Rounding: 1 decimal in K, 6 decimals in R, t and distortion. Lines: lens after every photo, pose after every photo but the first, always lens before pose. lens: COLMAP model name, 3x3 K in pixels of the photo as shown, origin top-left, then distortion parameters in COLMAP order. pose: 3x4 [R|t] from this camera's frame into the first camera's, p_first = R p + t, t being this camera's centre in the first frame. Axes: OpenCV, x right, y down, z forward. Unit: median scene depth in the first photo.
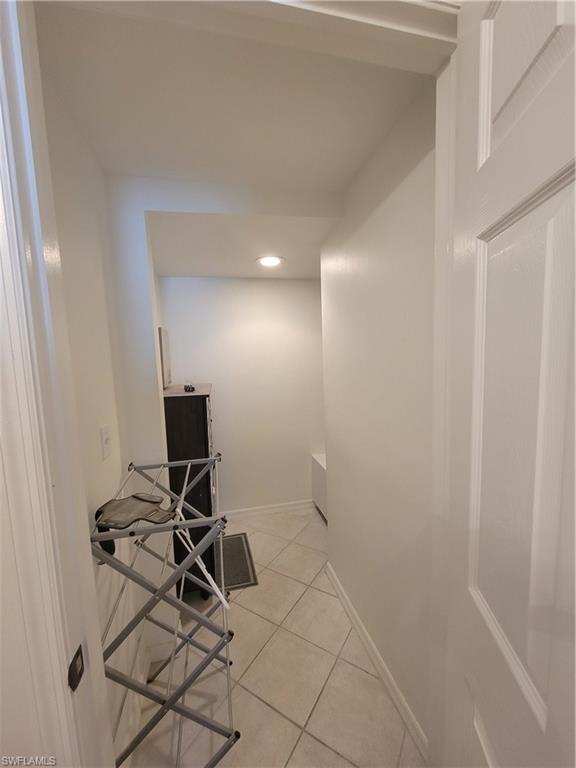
lens RADIAL K [[312.1, 0, 285.7], [0, 312.1, 382.7], [0, 0, 1]] dist [0.000441, -0.001576]
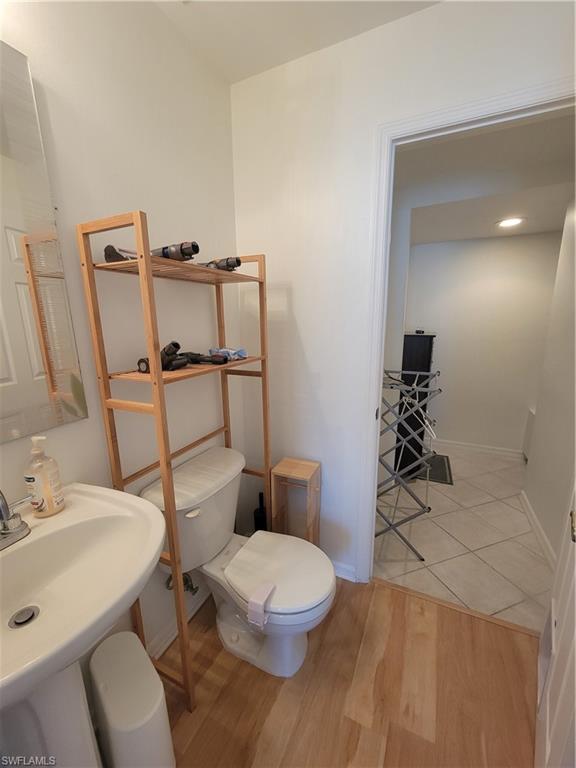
lens RADIAL K [[312.1, 0, 287.5], [0, 312.1, 382.0], [0, 0, 1]] dist [0.000441, -0.001576]
pose [[0.786194, 0.152545, -0.598856, 0.085311], [-0.081668, 0.986202, 0.143997, 0.085283], [0.612559, -0.064302, 0.787805, -0.440303]]
